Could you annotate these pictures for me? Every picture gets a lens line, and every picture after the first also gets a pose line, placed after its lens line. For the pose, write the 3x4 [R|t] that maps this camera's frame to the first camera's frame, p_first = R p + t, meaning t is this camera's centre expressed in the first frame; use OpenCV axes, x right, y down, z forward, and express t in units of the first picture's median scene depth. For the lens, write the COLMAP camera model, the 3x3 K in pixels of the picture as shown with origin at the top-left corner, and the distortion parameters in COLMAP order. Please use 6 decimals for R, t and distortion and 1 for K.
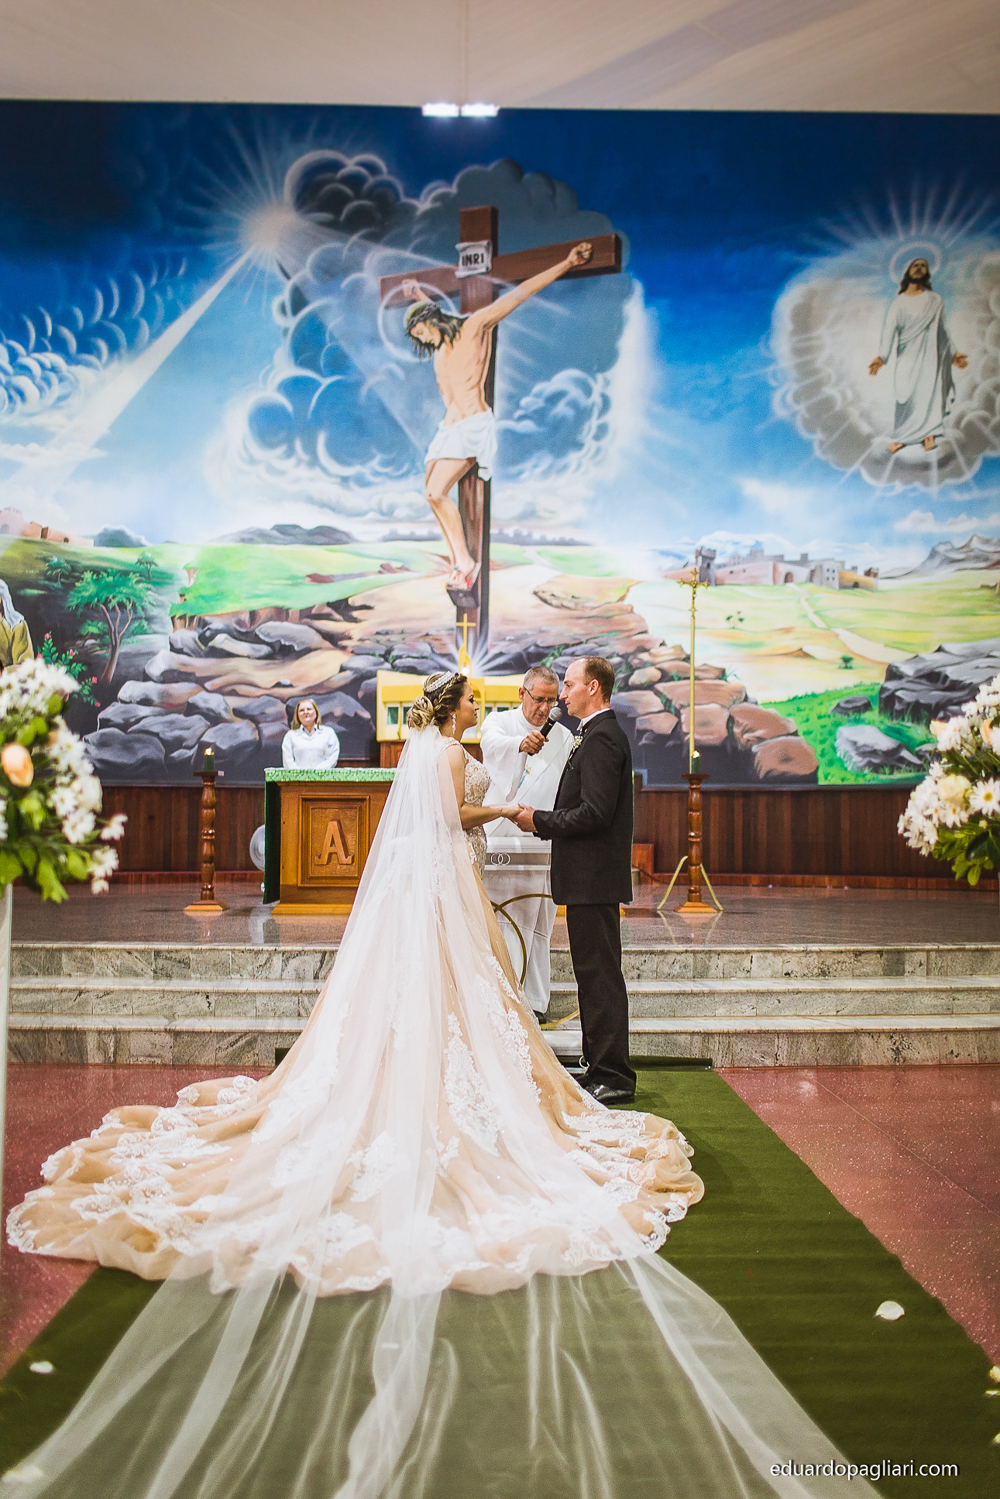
lens RADIAL K [[1466.9, 0, 491.0], [0, 1466.9, 740.1], [0, 0, 1]] dist [-0.002928, 0.002296]
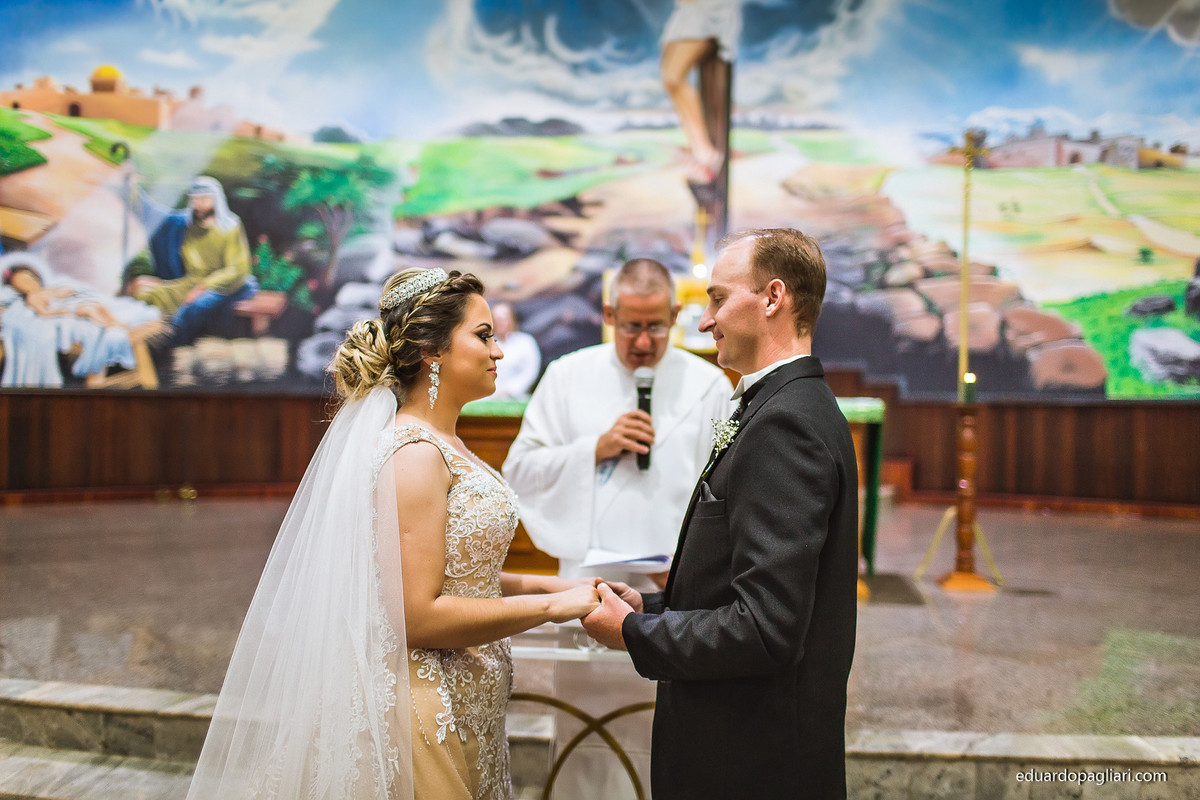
lens RADIAL K [[1174.3, 0, 596.0], [0, 1174.3, 393.7], [0, 0, 1]] dist [-0.002928, 0.002296]
pose [[0.988020, 0.004620, -0.154258, 0.030347], [0.003961, 0.998463, 0.055274, -0.011302], [0.154277, -0.055223, 0.986483, 0.262926]]
